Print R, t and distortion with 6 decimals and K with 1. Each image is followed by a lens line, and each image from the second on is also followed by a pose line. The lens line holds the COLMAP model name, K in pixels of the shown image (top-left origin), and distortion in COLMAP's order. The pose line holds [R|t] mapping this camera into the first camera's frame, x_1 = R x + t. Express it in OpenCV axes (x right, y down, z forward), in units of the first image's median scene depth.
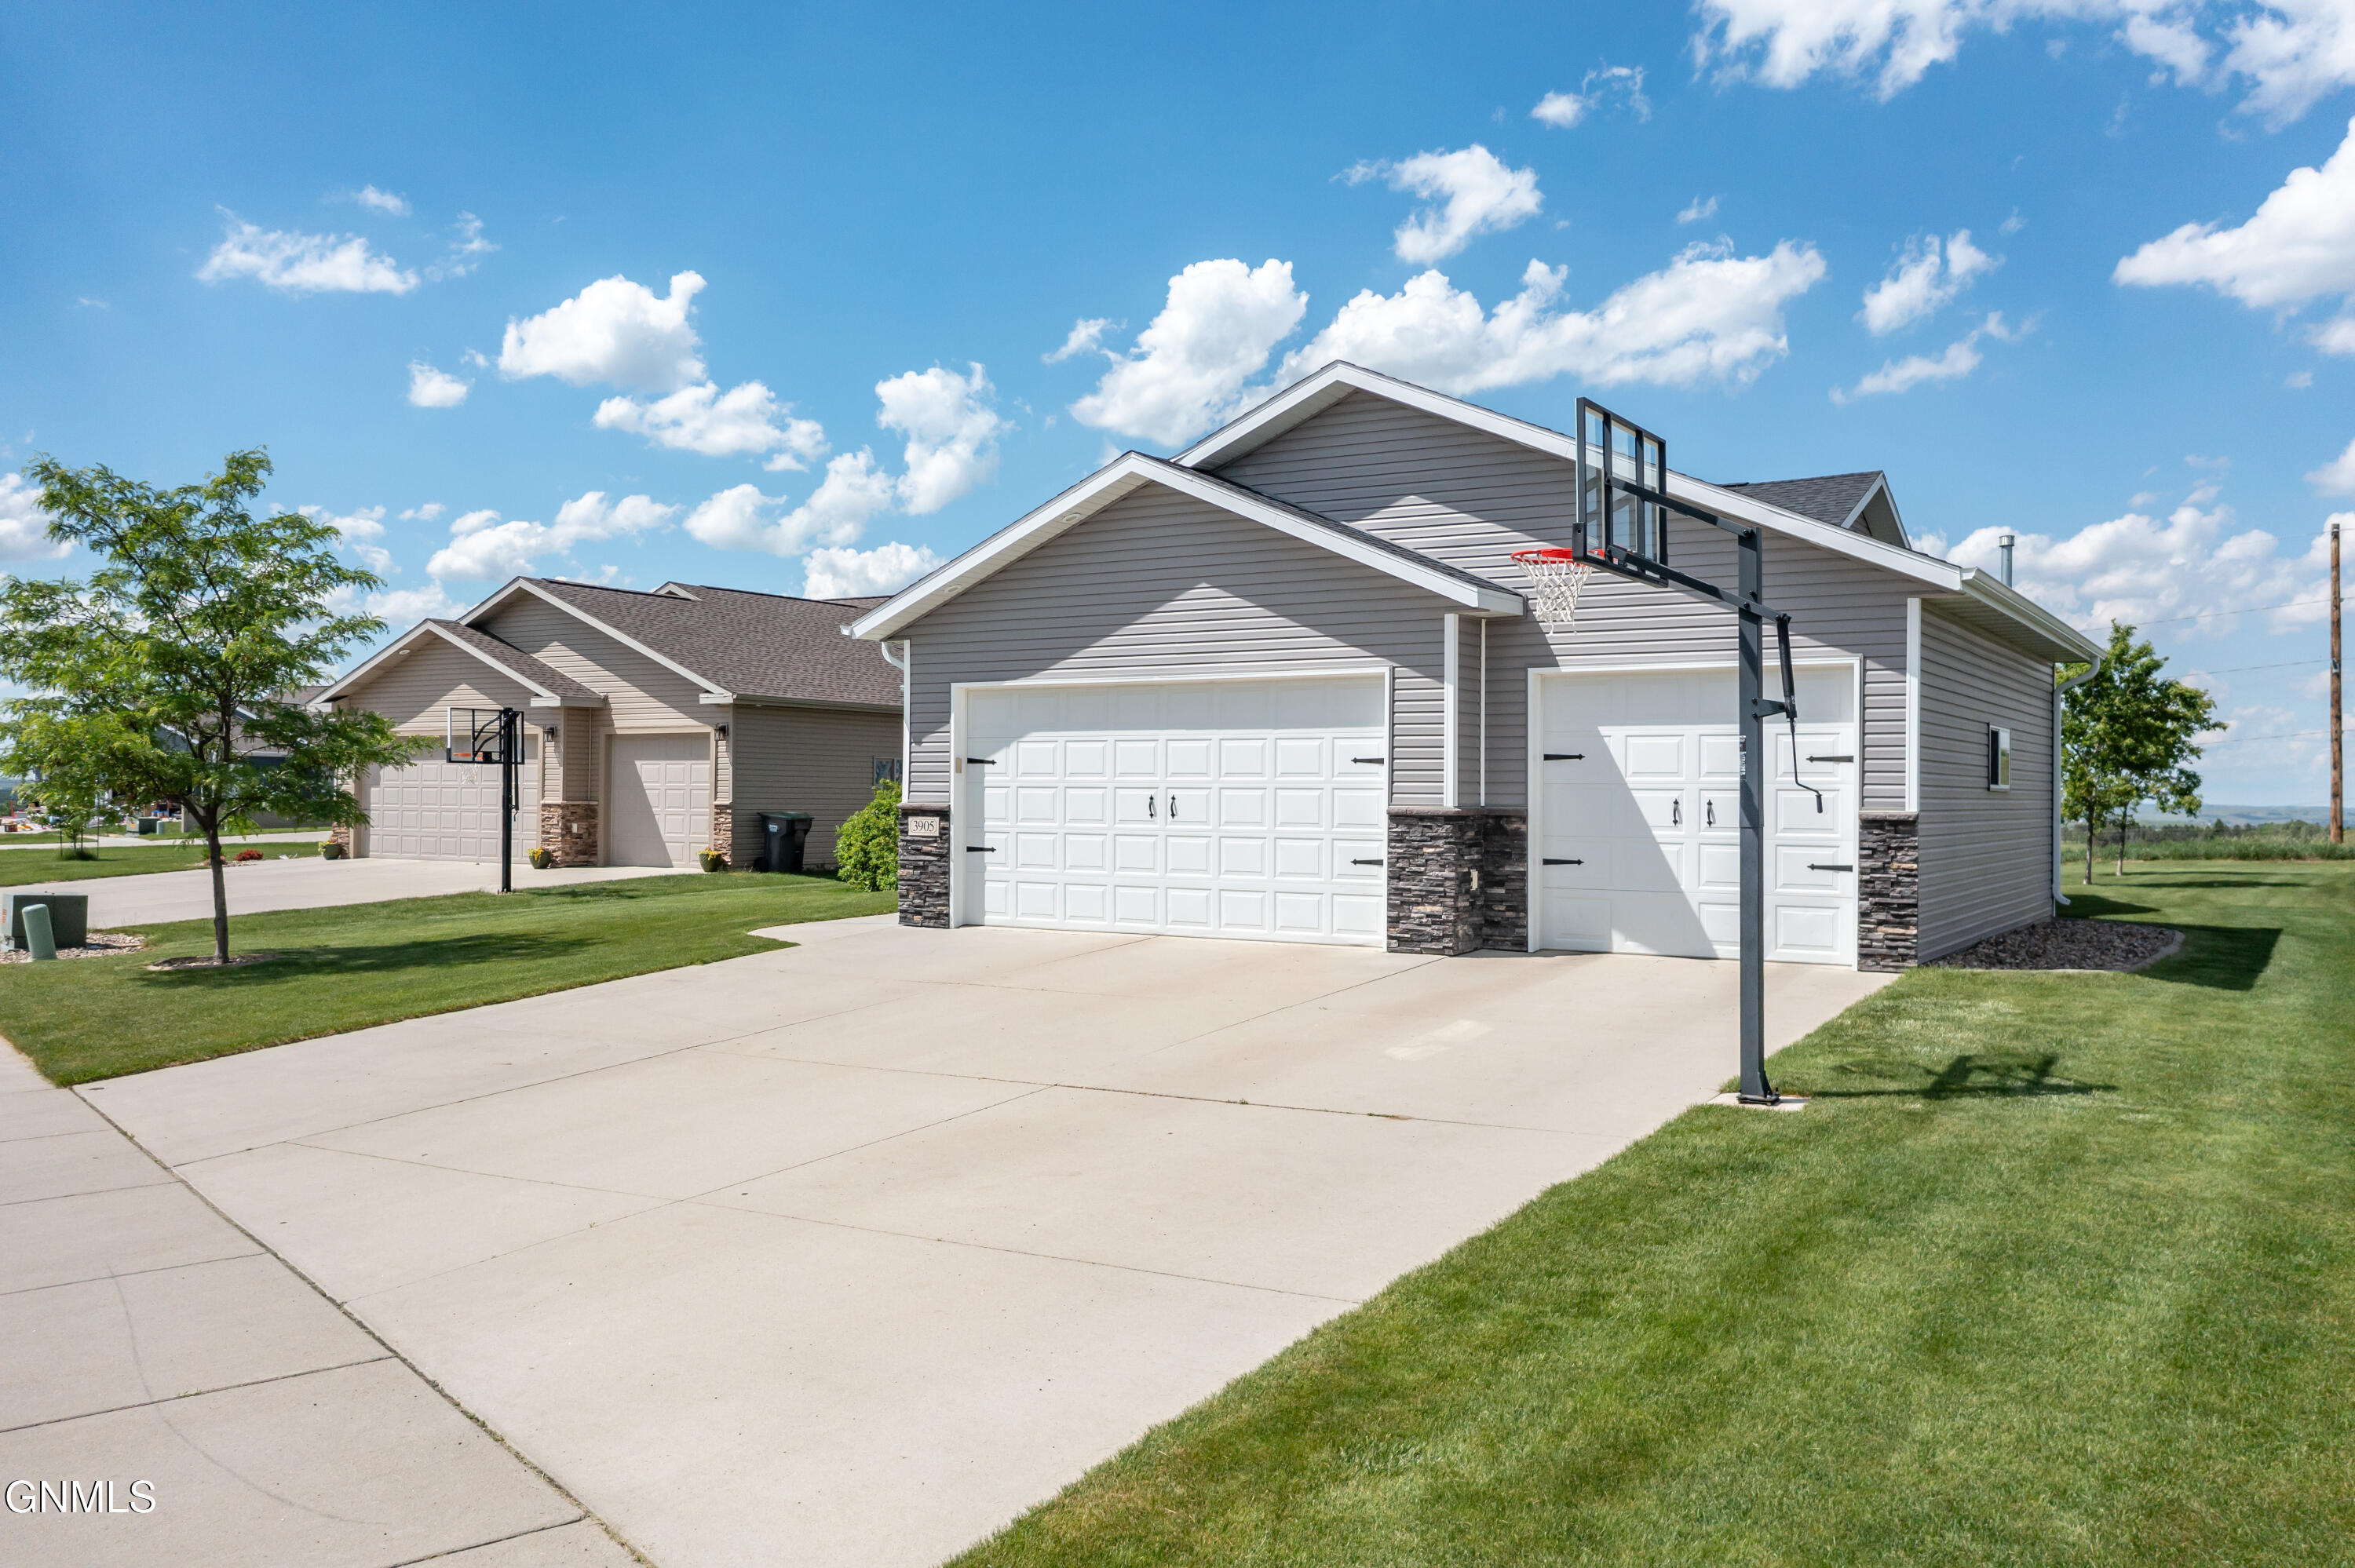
lens RADIAL K [[1862.6, 0, 1177.5], [0, 1862.6, 784.0], [0, 0, 1]] dist [-0.002691, -0.005800]
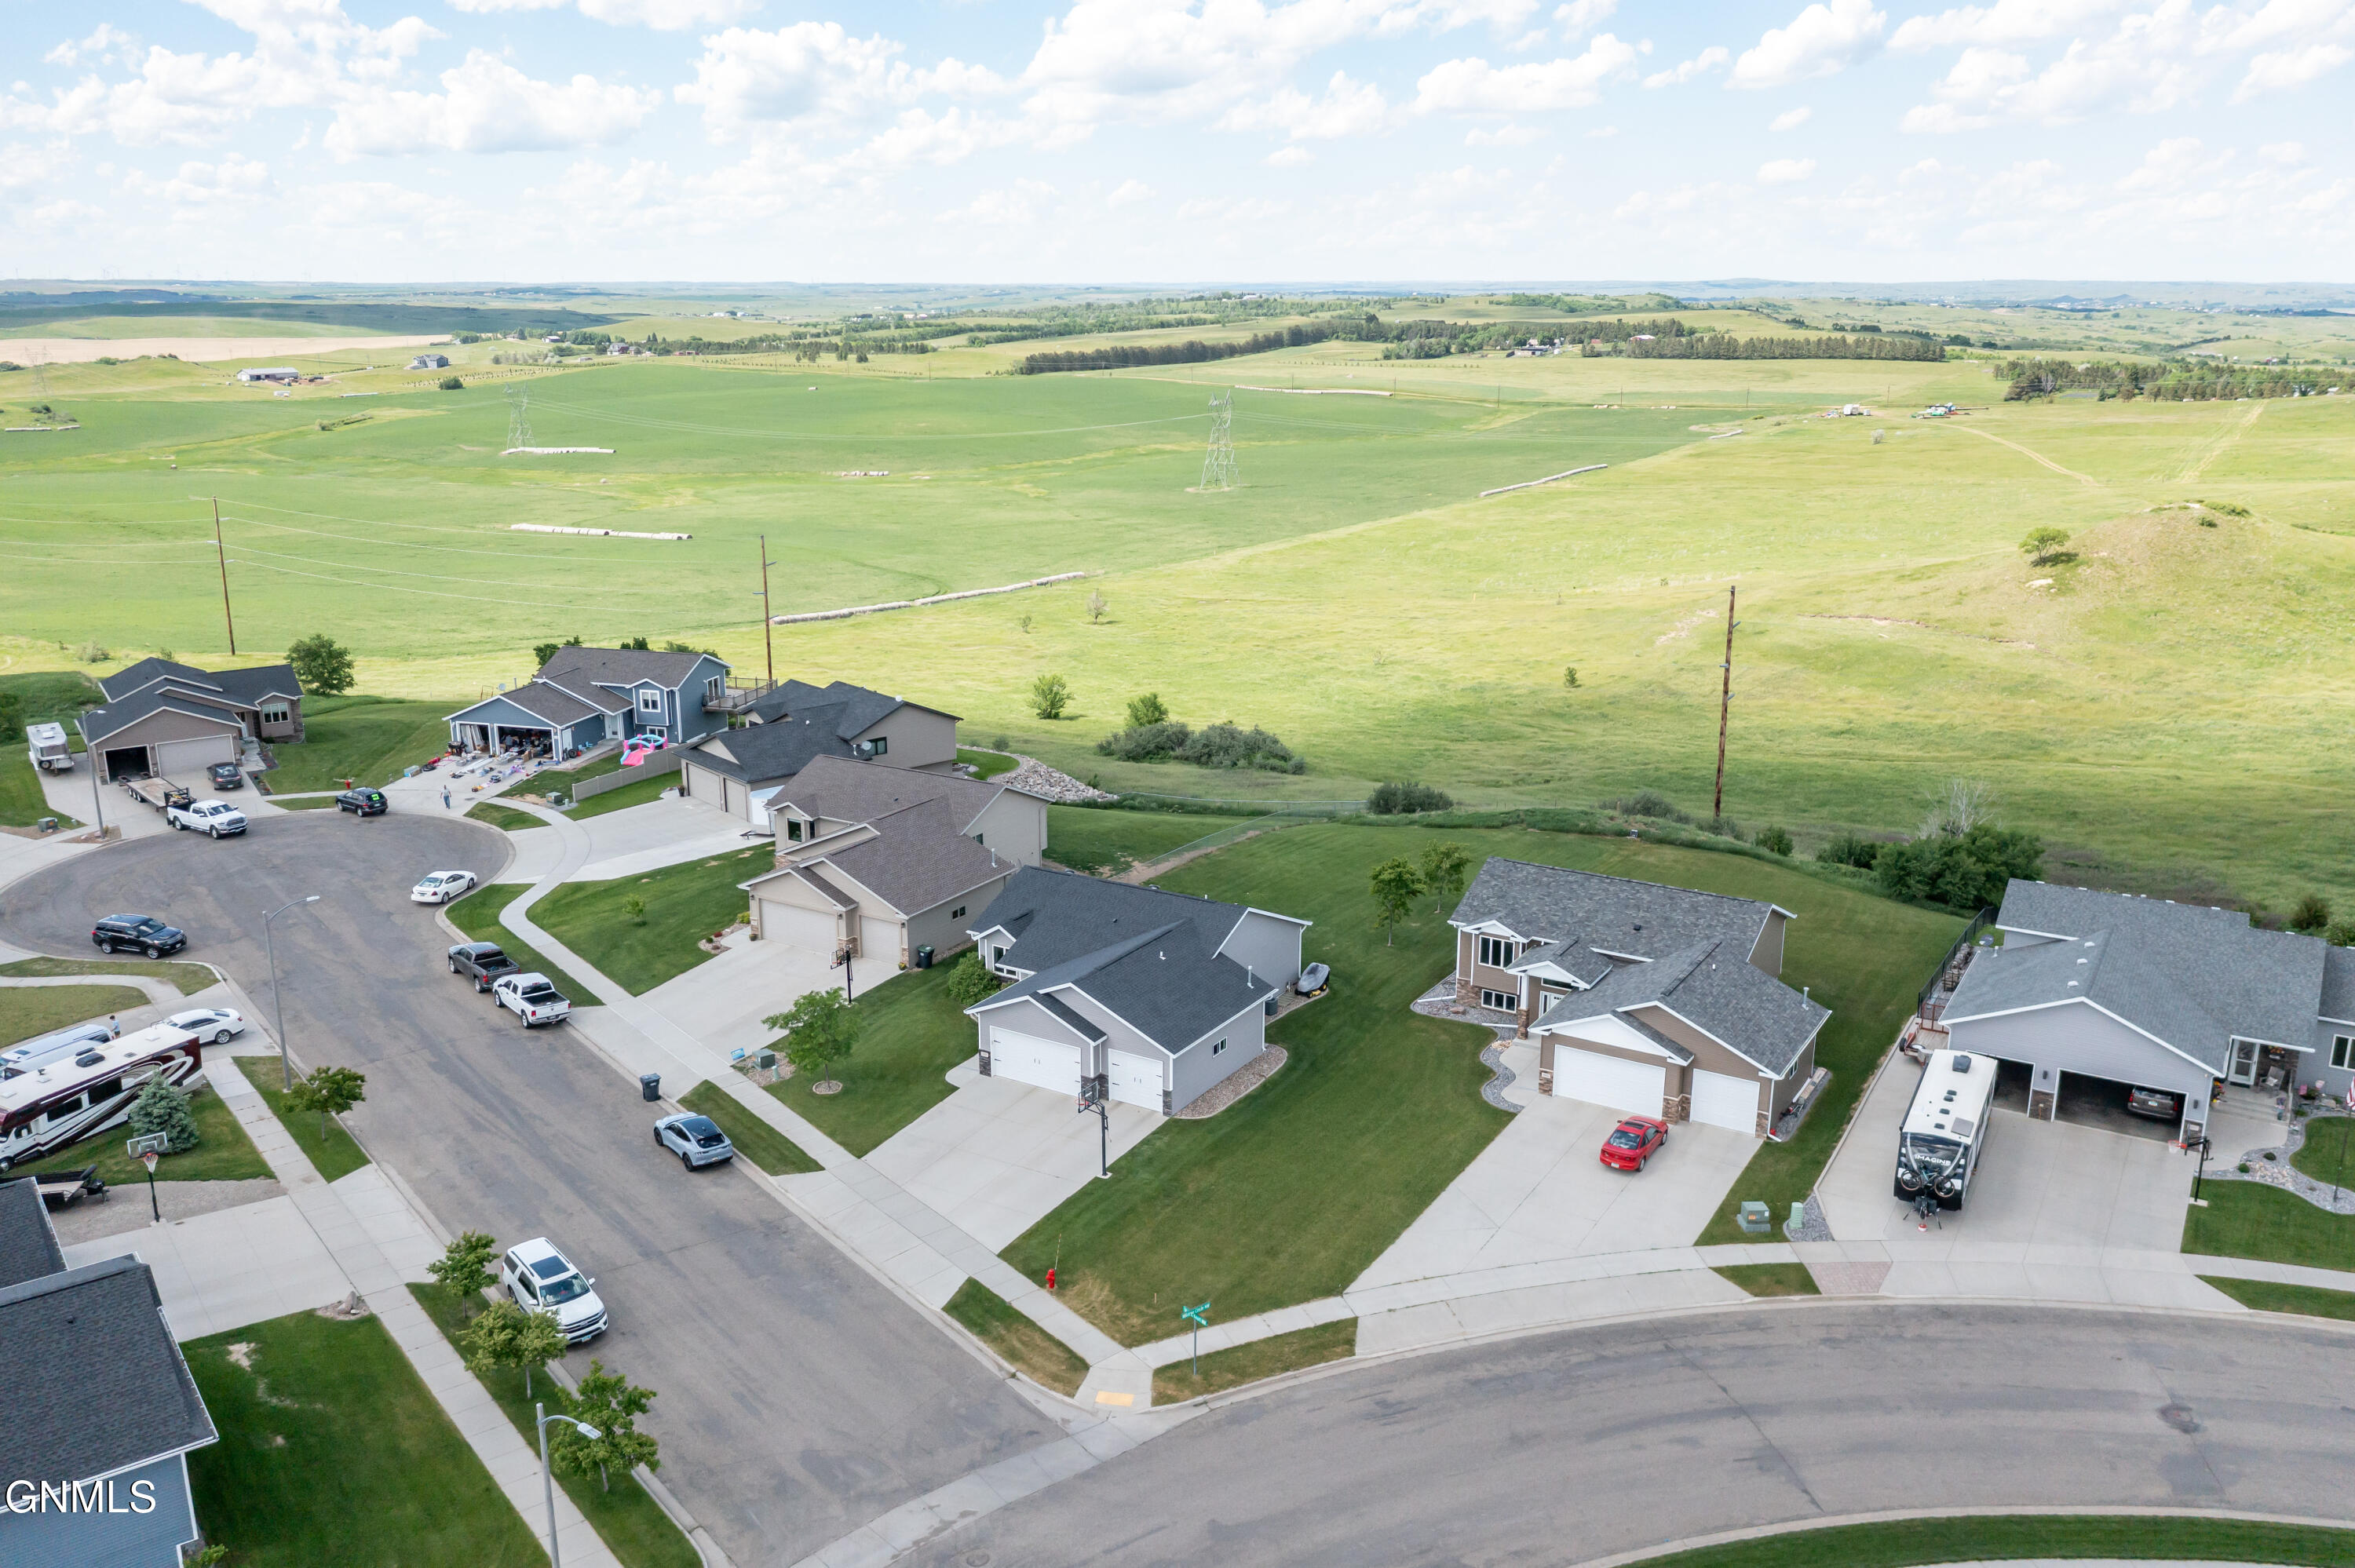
lens RADIAL K [[1856.2, 0, 1179.2], [0, 1856.2, 789.6], [0, 0, 1]] dist [-0.003140, 0.001770]
pose [[0.999881, -0.013202, 0.007966, 0.341428], [0.010540, 0.962275, 0.271875, -2.033141], [-0.011255, -0.271759, 0.962300, -3.515030]]
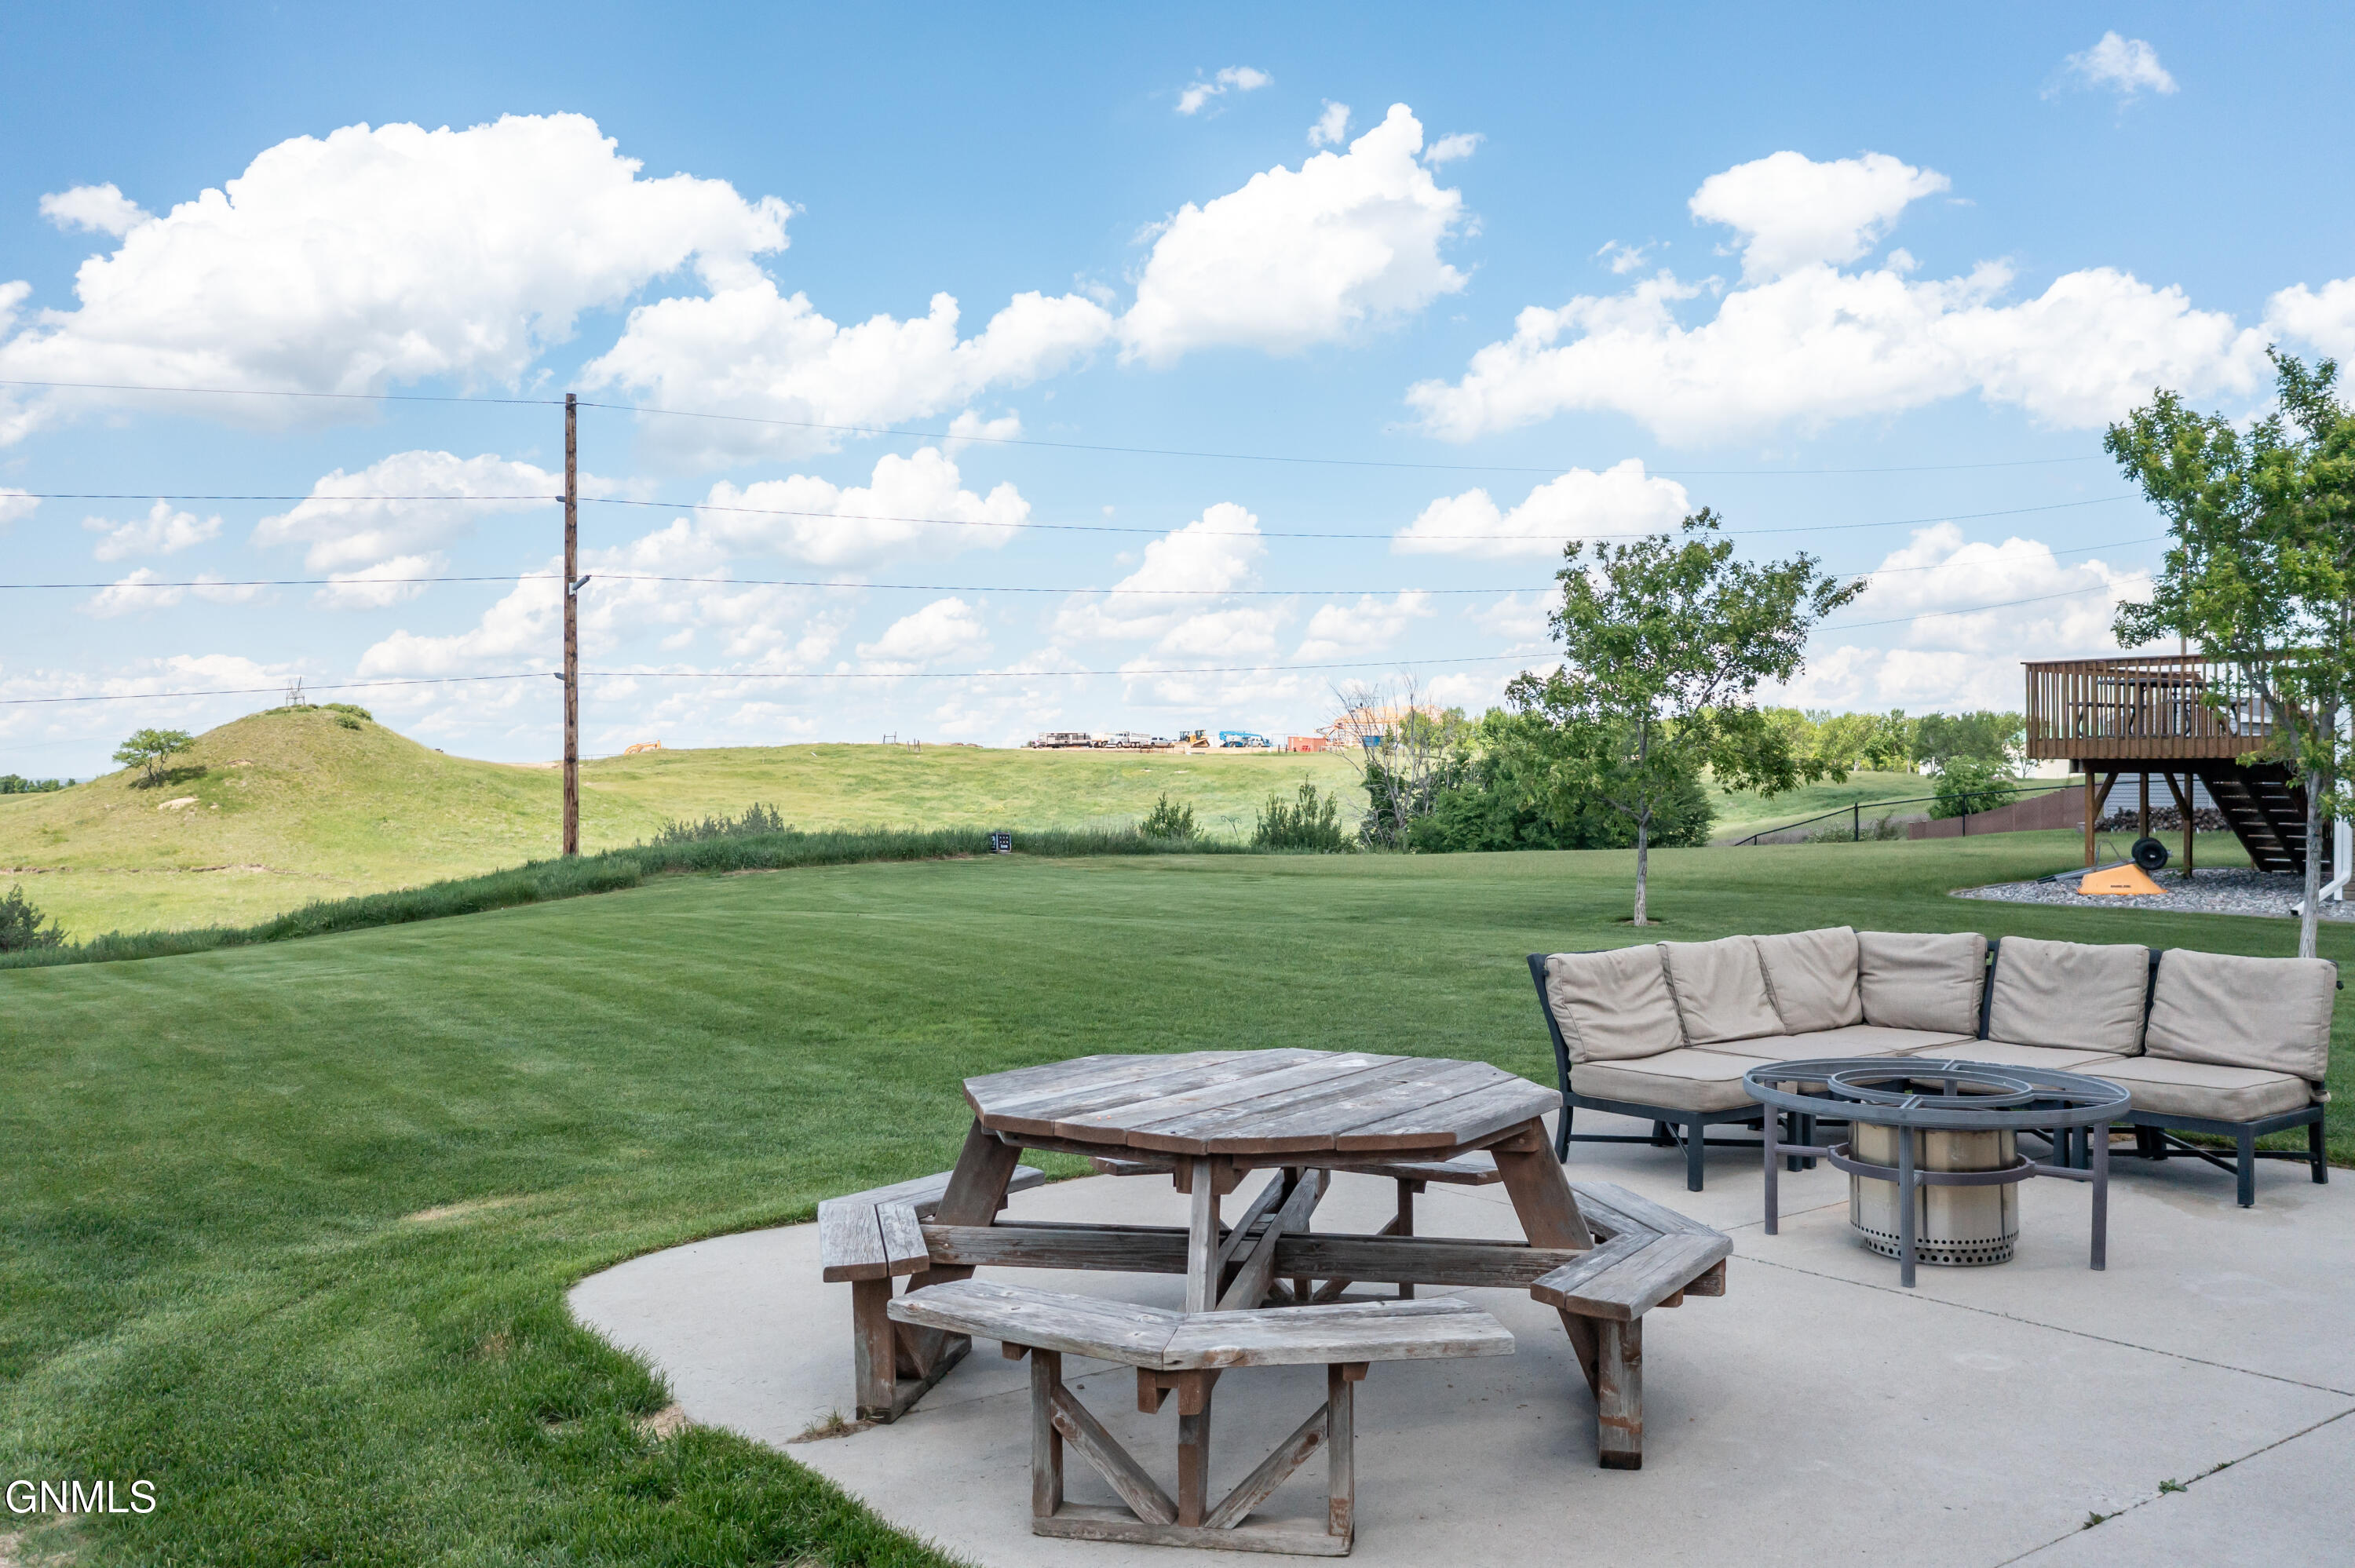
lens RADIAL K [[1856.2, 0, 1179.2], [0, 1856.2, 789.6], [0, 0, 1]] dist [-0.003140, 0.001770]
pose [[0.334459, -0.011992, 0.942334, -0.019086], [-0.008621, 0.999838, 0.015784, 0.030379], [-0.942371, -0.013403, 0.334302, 2.410527]]
